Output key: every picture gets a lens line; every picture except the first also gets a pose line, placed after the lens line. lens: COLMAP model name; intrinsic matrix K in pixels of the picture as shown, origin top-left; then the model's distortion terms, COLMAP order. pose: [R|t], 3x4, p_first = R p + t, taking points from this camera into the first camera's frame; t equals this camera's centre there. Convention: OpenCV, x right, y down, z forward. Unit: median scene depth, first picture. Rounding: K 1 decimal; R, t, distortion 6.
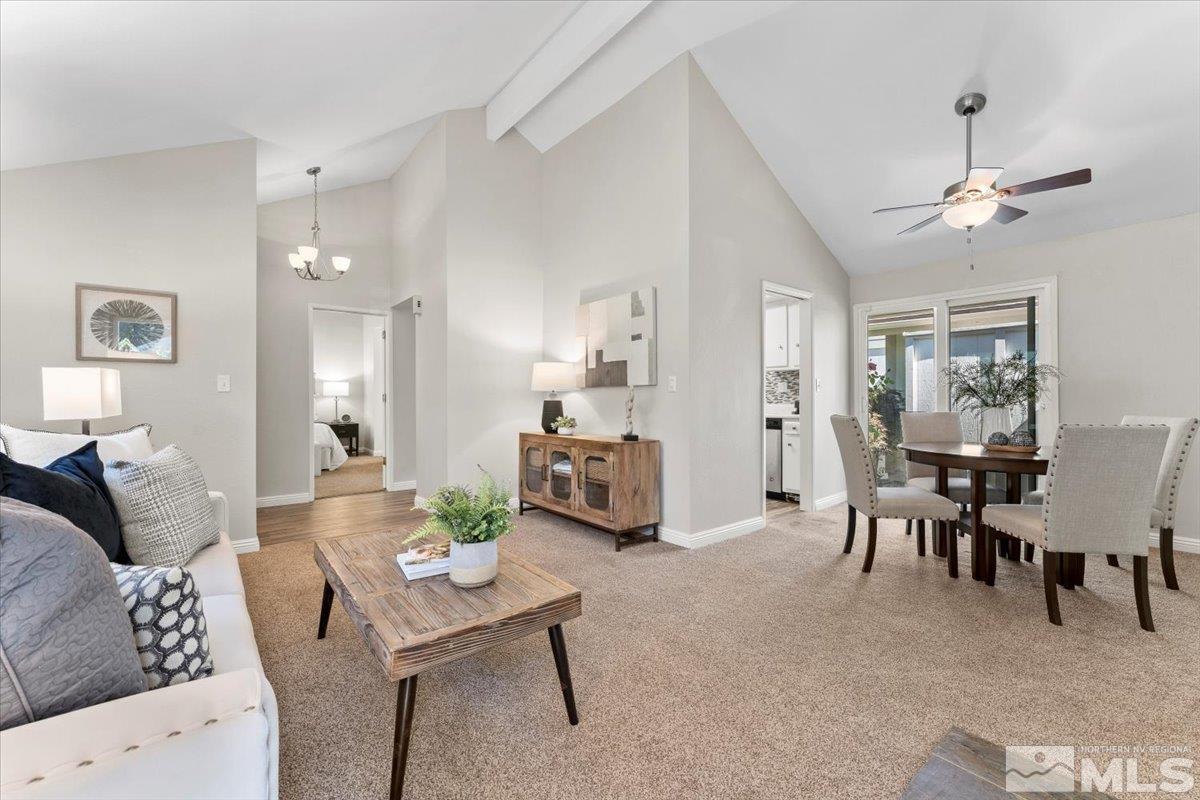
lens RADIAL K [[485.0, 0, 598.1], [0, 485.0, 394.0], [0, 0, 1]] dist [0.003841, 0.000420]
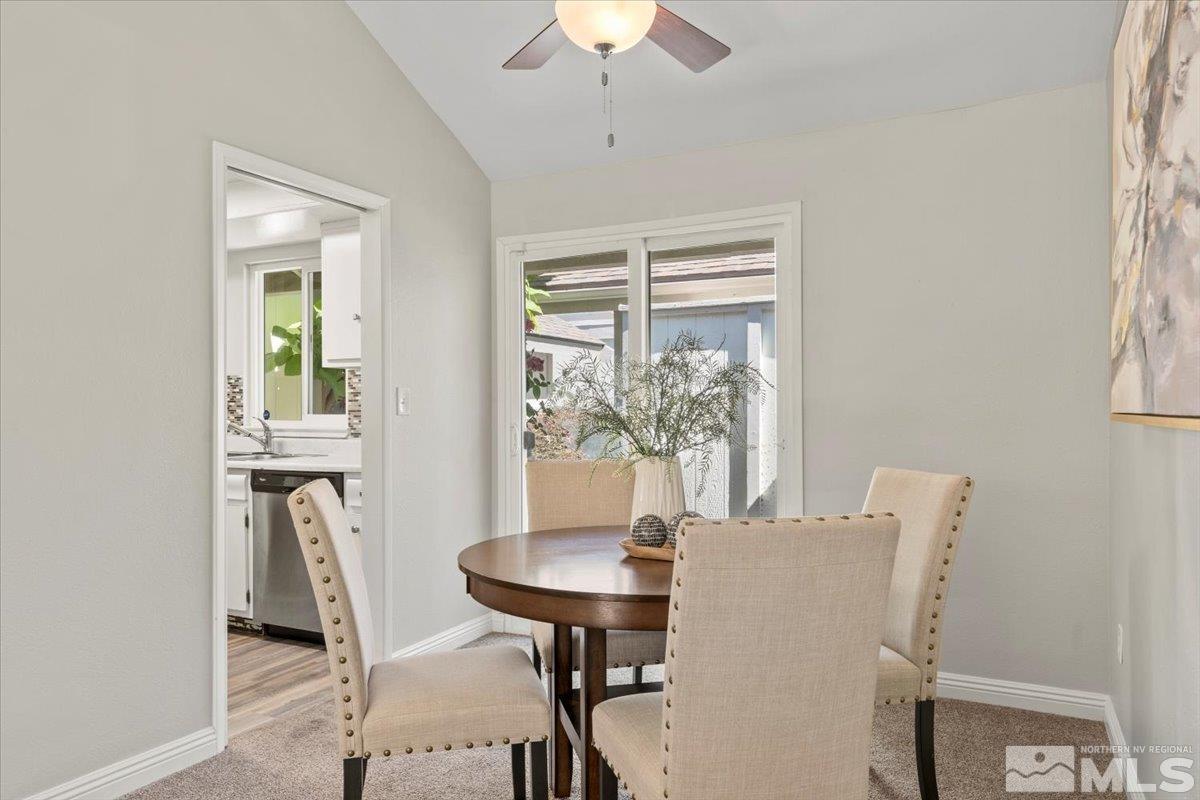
lens RADIAL K [[795.8, 0, 599.8], [0, 795.8, 403.9], [0, 0, 1]] dist [-0.006428, -0.001119]
pose [[0.917570, 0.005581, 0.397535, 0.349741], [-0.004098, 0.999981, -0.004580, -0.013486], [-0.397553, 0.002574, 0.917575, 0.252964]]
